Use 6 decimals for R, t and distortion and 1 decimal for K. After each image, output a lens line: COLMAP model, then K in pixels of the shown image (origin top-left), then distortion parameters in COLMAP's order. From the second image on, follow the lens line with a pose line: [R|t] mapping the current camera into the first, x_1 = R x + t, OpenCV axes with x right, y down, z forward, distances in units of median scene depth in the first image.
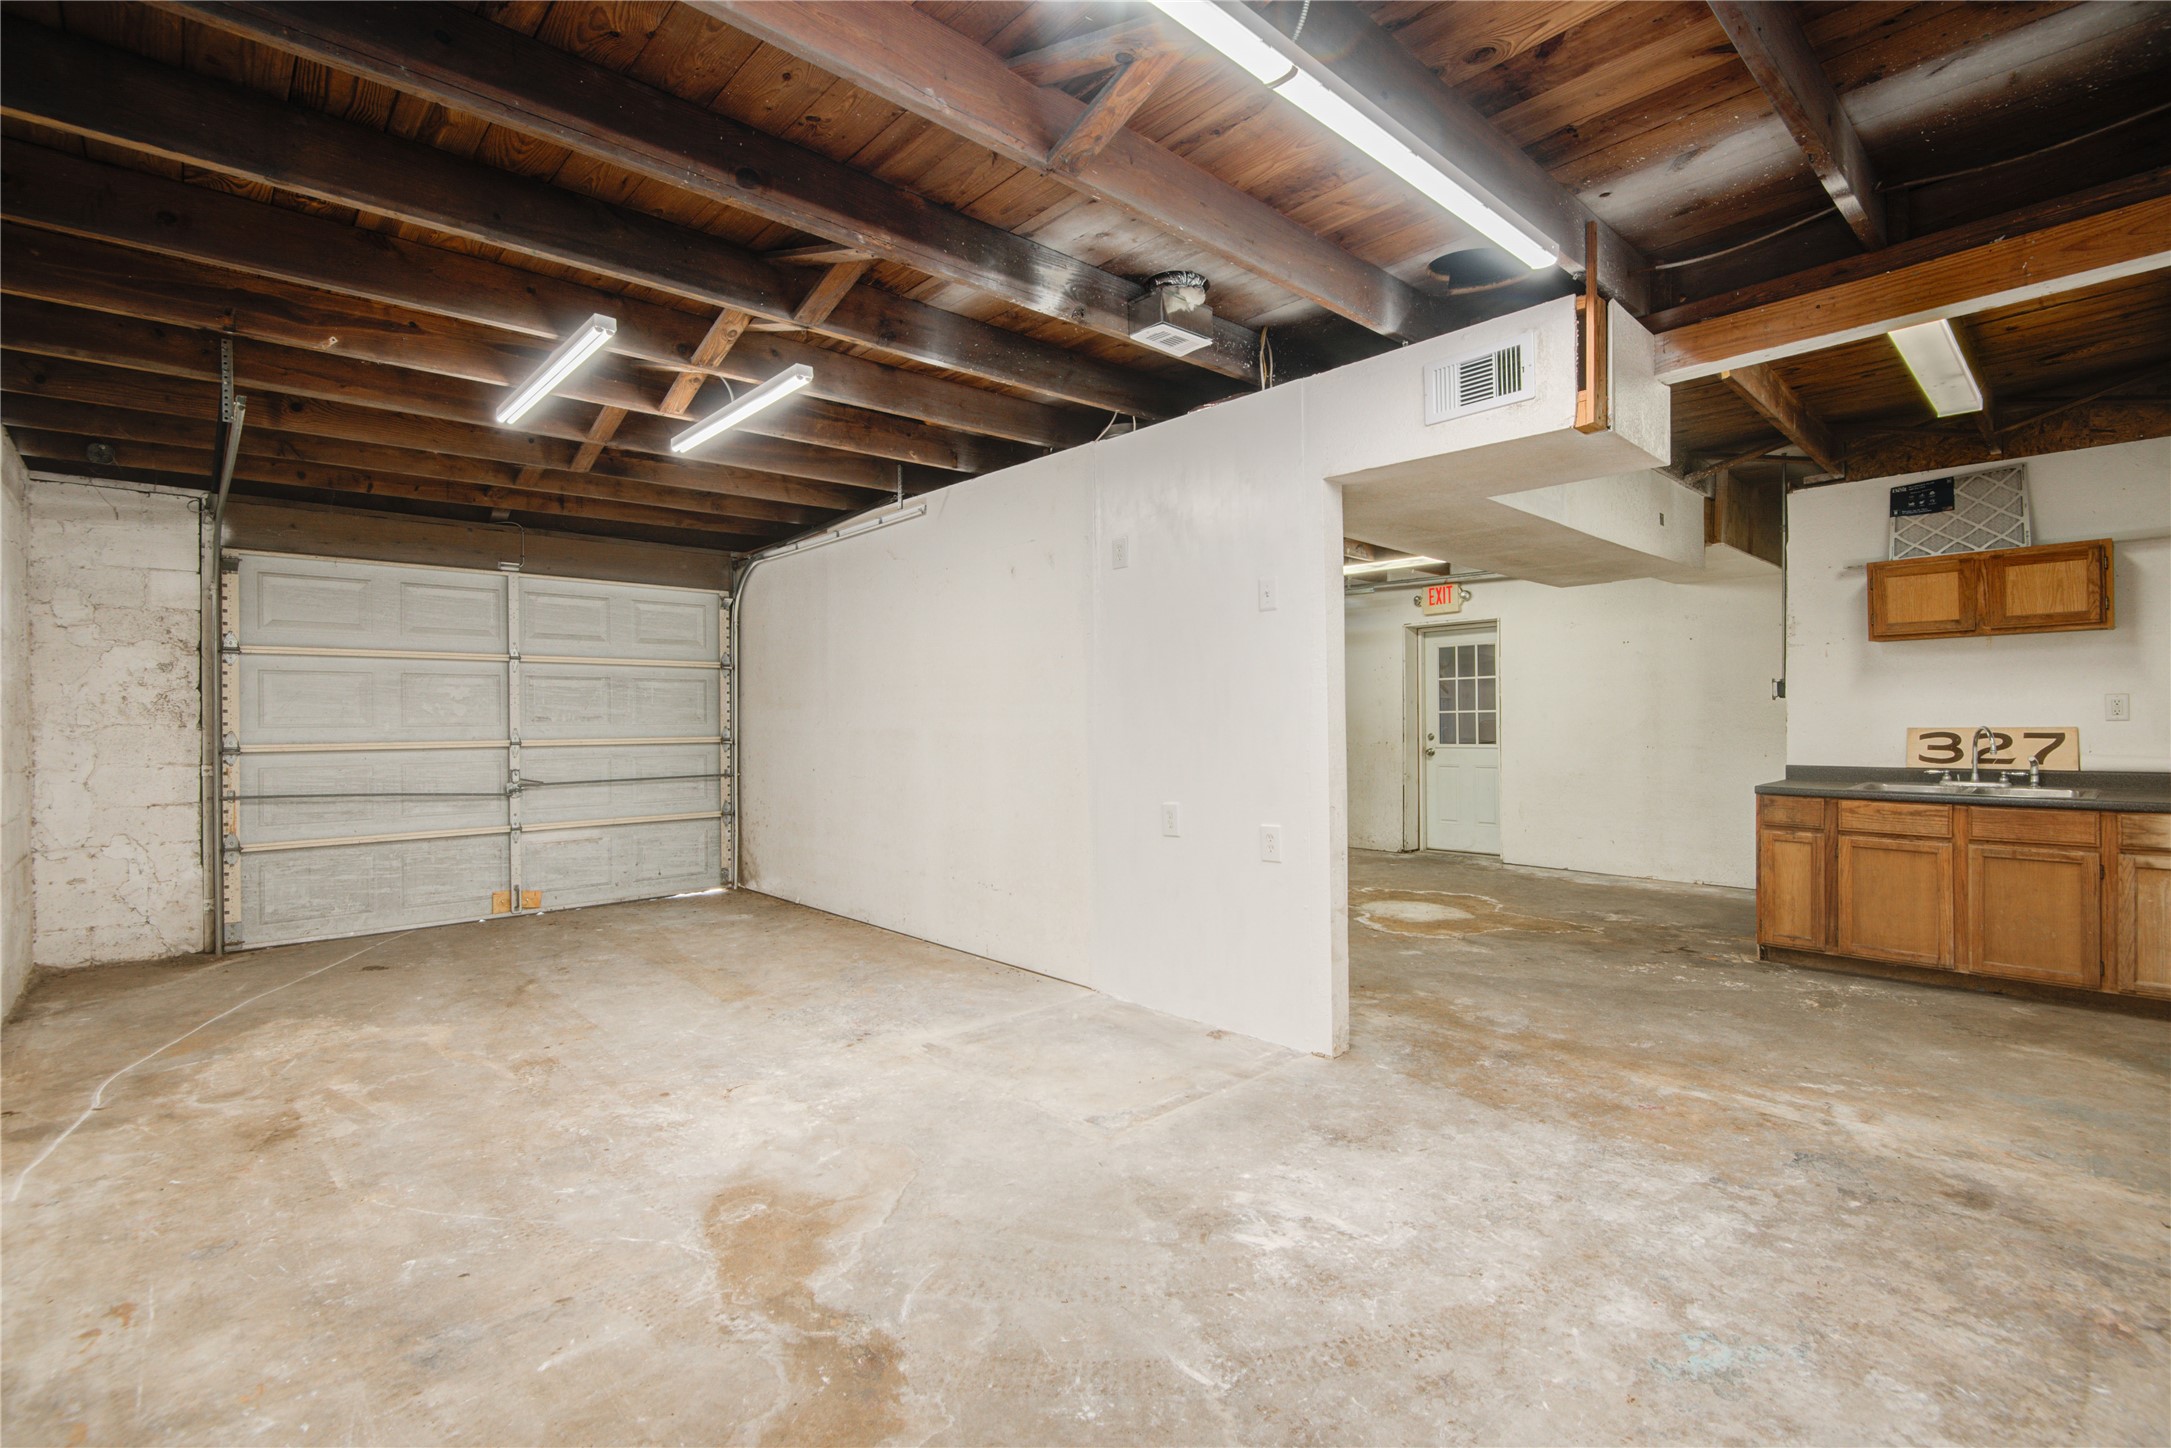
lens RADIAL K [[986.2, 0, 1092.1], [0, 986.2, 721.3], [0, 0, 1]] dist [0.002779, -0.001676]
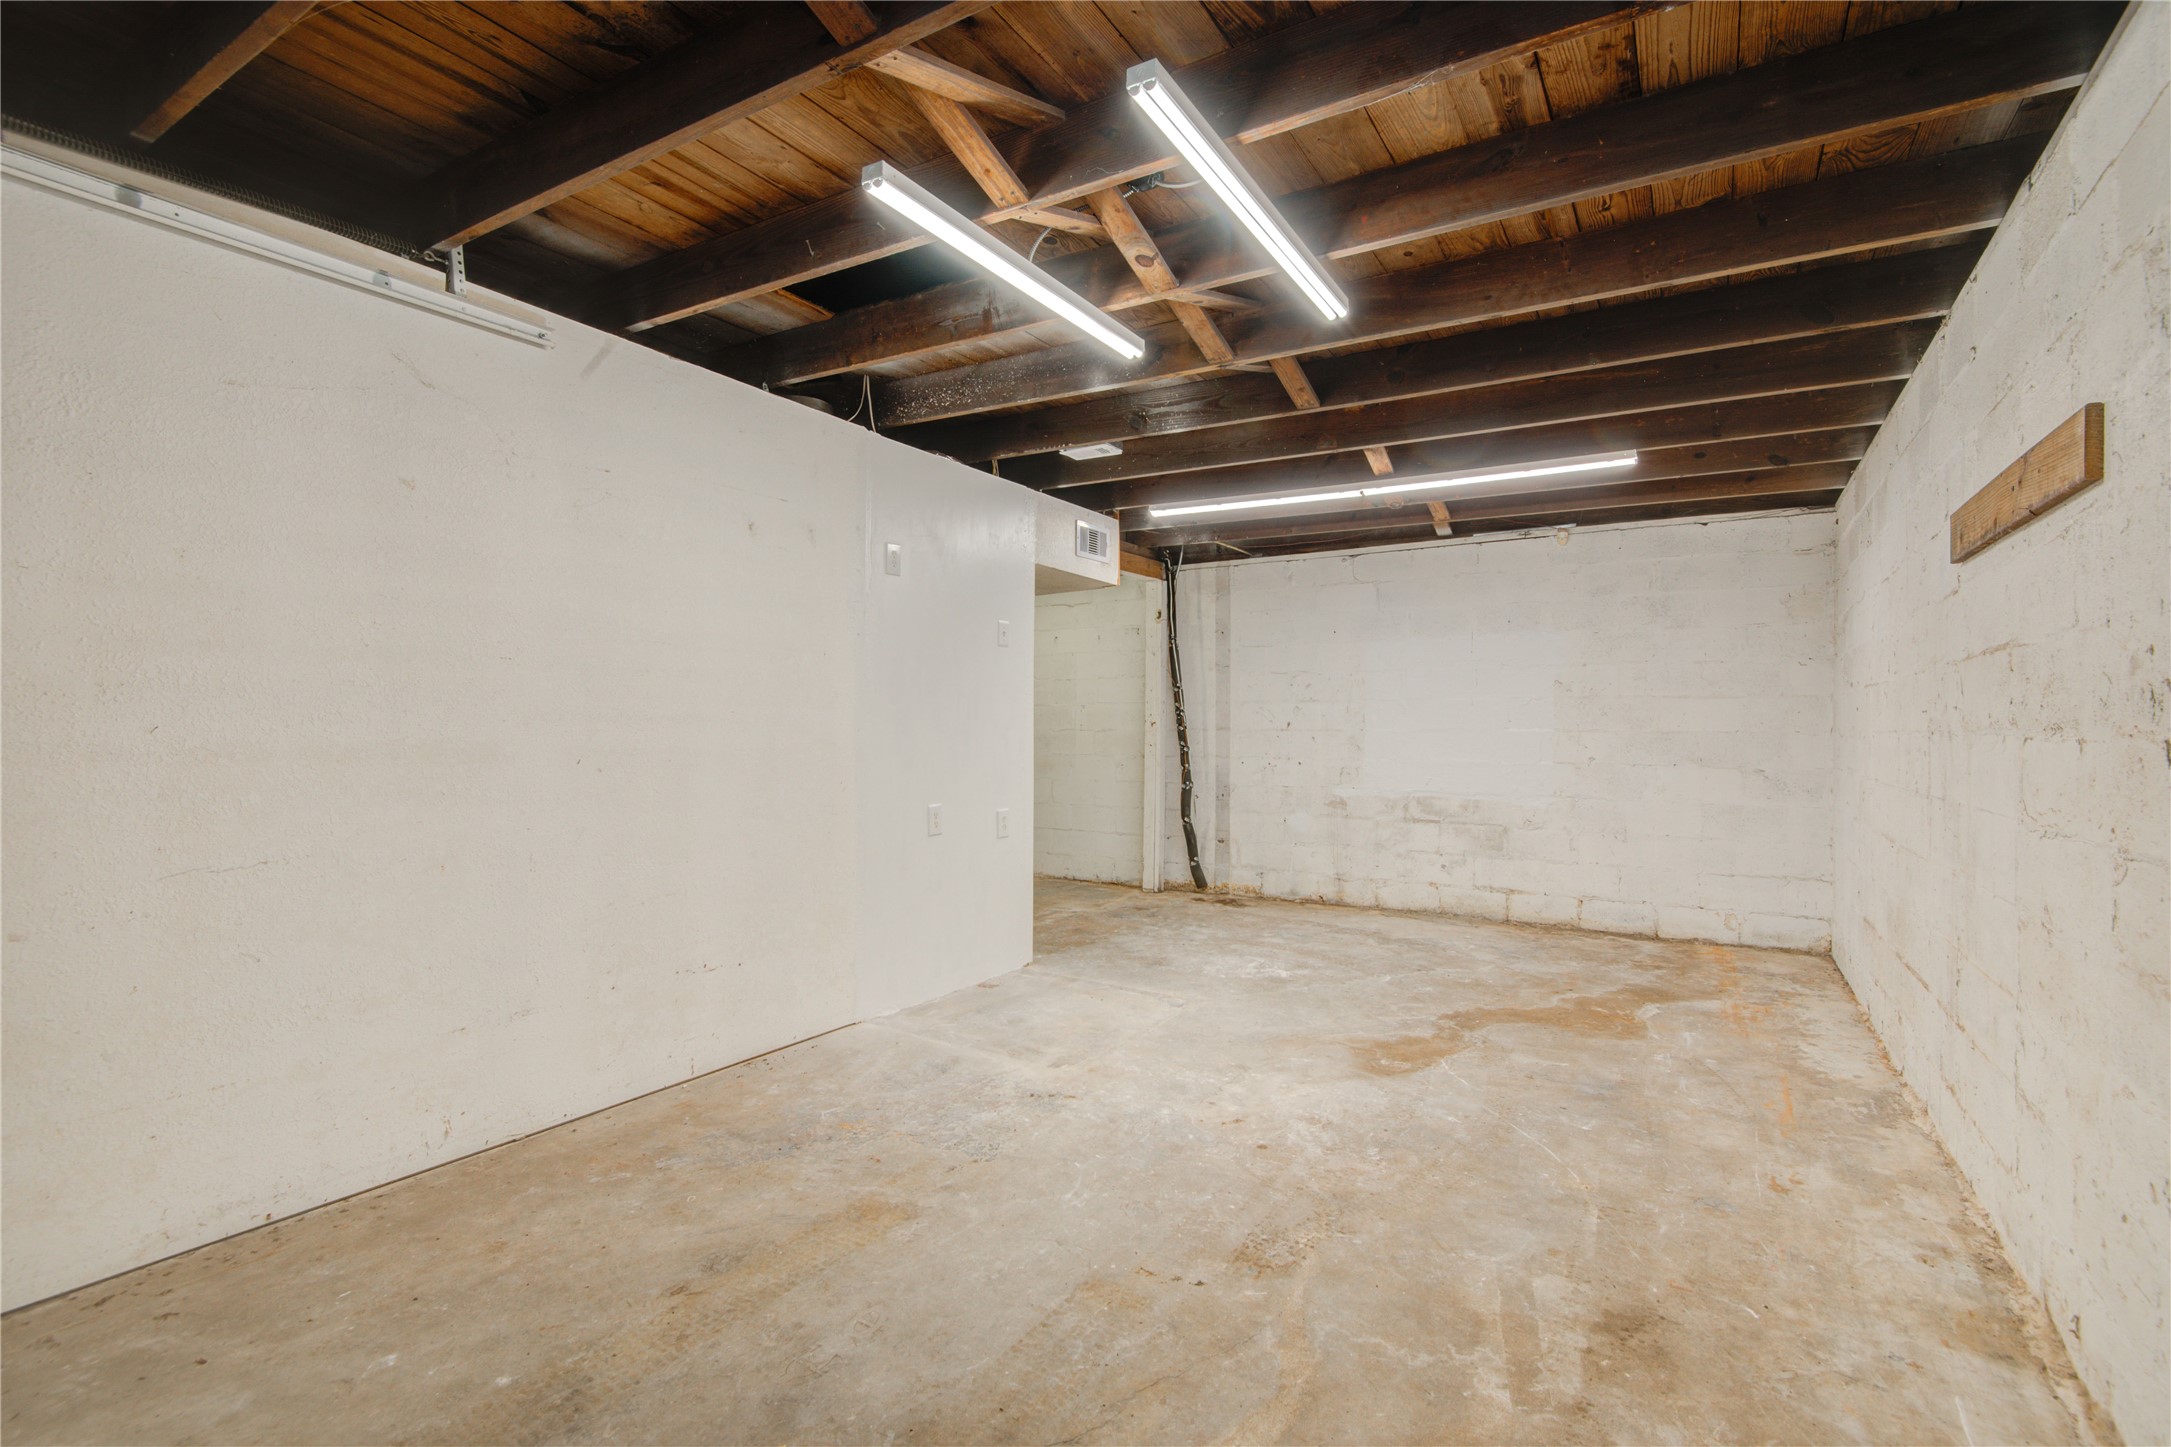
lens RADIAL K [[986.2, 0, 1081.6], [0, 986.2, 724.0], [0, 0, 1]] dist [0.002779, -0.001676]
pose [[-0.257264, 0.009582, 0.966294, -1.280230], [-0.000237, 0.999950, -0.009979, 0.005376], [-0.966341, -0.002796, -0.257249, 1.415319]]
